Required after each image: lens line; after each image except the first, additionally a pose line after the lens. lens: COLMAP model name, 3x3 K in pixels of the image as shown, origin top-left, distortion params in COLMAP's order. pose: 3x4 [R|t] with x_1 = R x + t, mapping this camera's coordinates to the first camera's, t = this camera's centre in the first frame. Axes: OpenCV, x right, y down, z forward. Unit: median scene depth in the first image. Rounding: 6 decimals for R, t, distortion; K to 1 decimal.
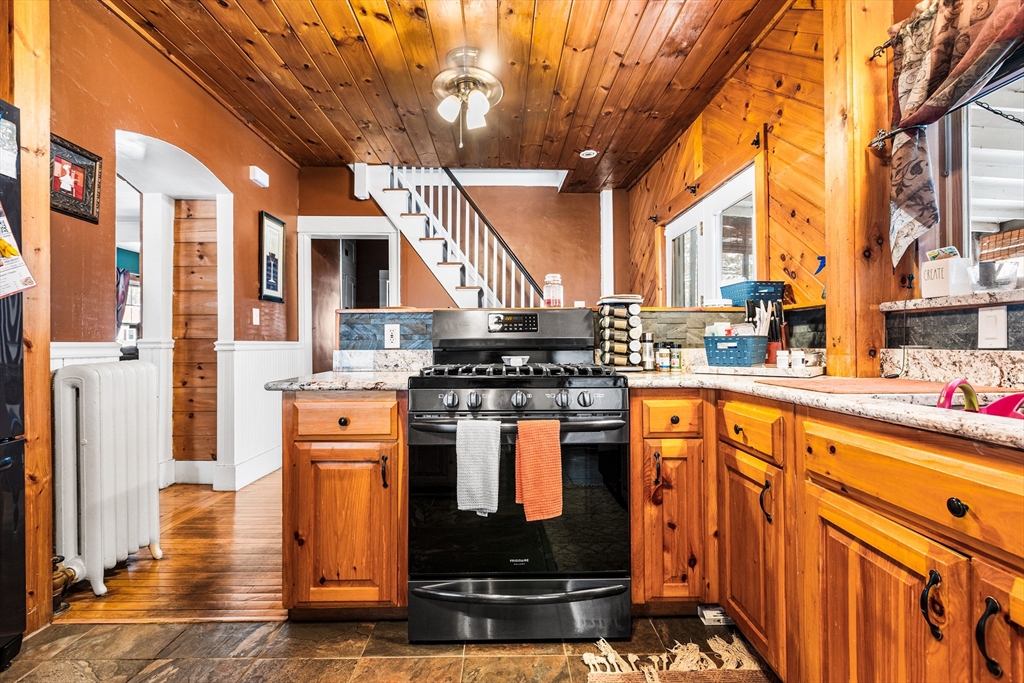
lens RADIAL K [[459.9, 0, 509.5], [0, 459.9, 336.2], [0, 0, 1]] dist [-0.001124, 0.000405]
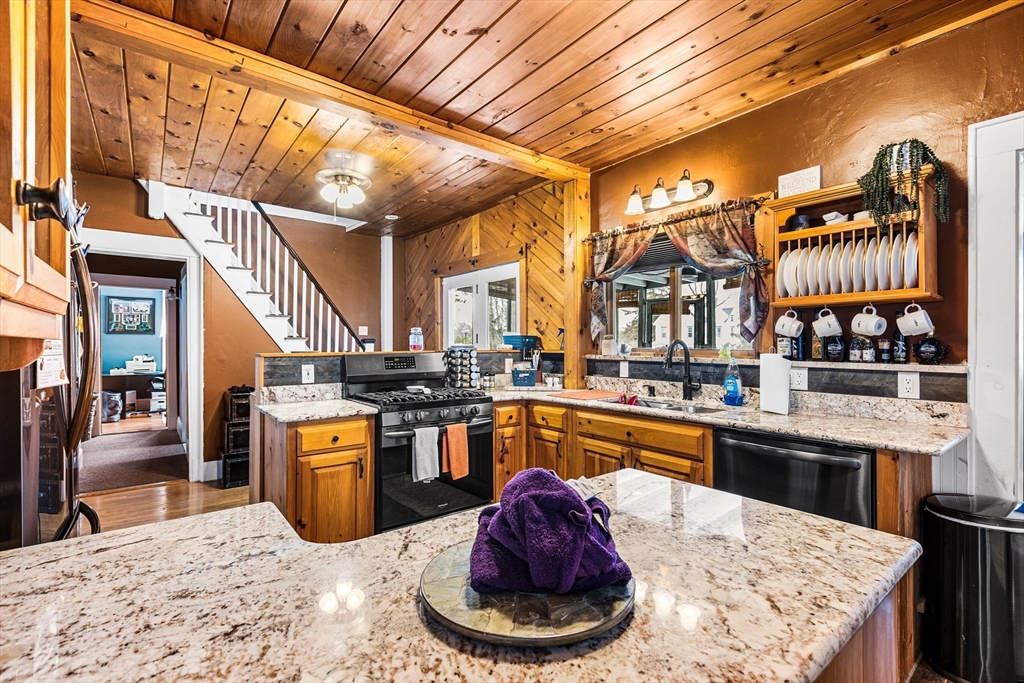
lens RADIAL K [[459.9, 0, 508.9], [0, 459.9, 339.3], [0, 0, 1]] dist [-0.001124, 0.000405]
pose [[0.800296, 0.008288, 0.599548, -0.689148], [-0.009410, 0.999955, -0.001262, -0.121102], [-0.599531, -0.004632, 0.800338, -0.458528]]
